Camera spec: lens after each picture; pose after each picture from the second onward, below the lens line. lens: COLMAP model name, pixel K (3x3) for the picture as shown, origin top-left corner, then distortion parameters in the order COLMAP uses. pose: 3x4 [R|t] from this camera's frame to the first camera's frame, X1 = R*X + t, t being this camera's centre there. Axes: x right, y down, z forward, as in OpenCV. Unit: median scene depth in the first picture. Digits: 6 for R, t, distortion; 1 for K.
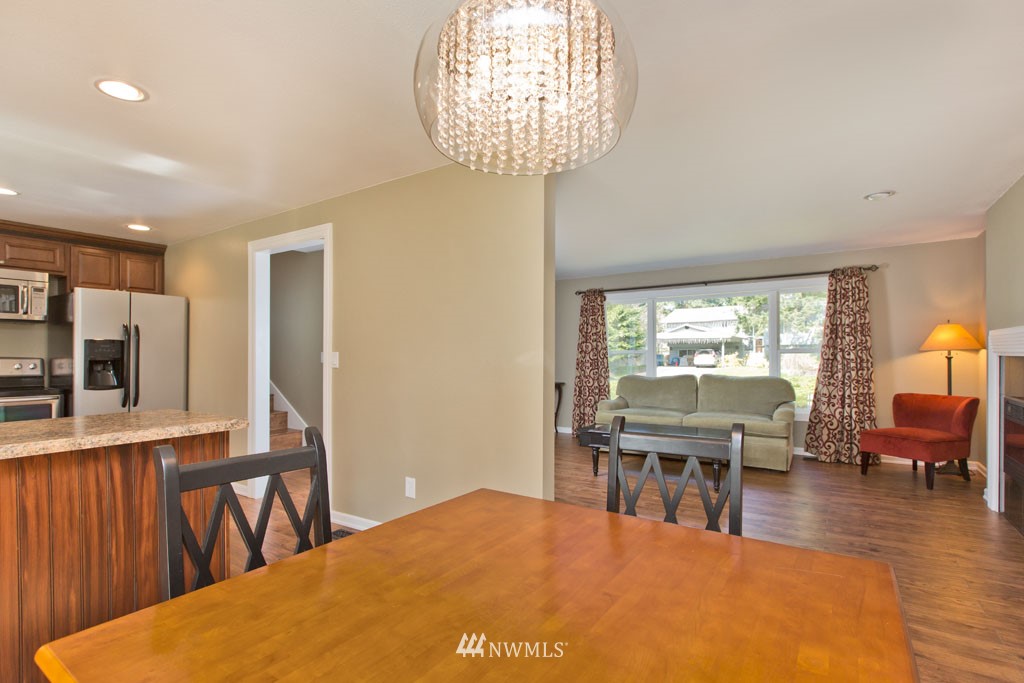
lens RADIAL K [[481.0, 0, 513.6], [0, 481.0, 354.6], [0, 0, 1]] dist [-0.002502, -0.000514]
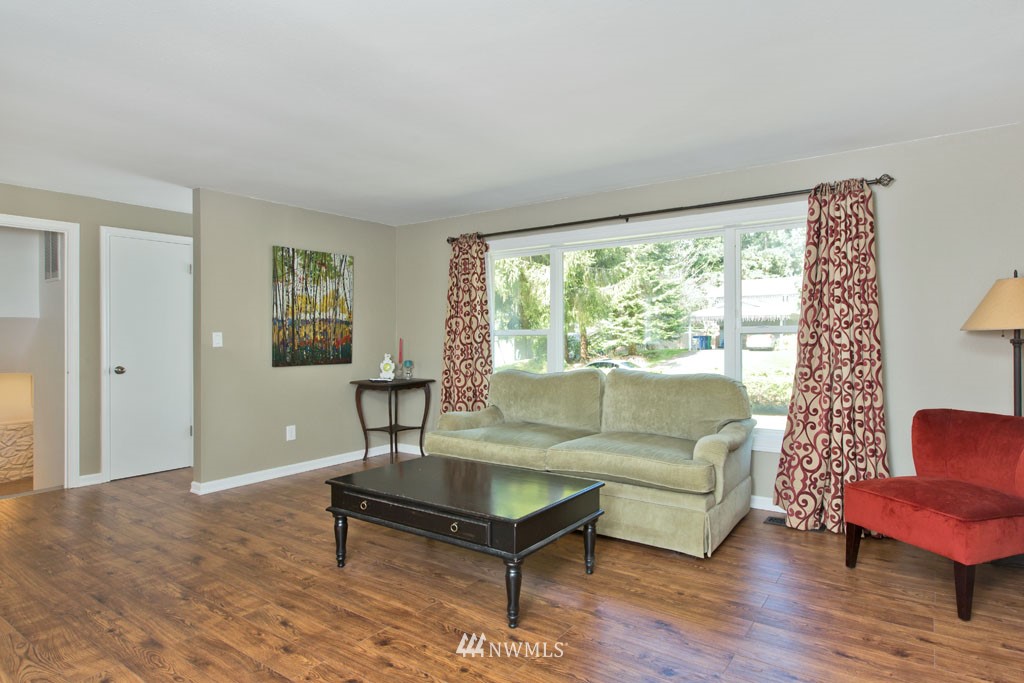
lens RADIAL K [[559.8, 0, 544.4], [0, 559.8, 336.9], [0, 0, 1]] dist [-0.001905, -0.000133]
pose [[0.999972, -0.000570, -0.007455, 0.360114], [0.000589, 0.999996, 0.002586, -0.001295], [0.007453, -0.002590, 0.999969, 0.350532]]
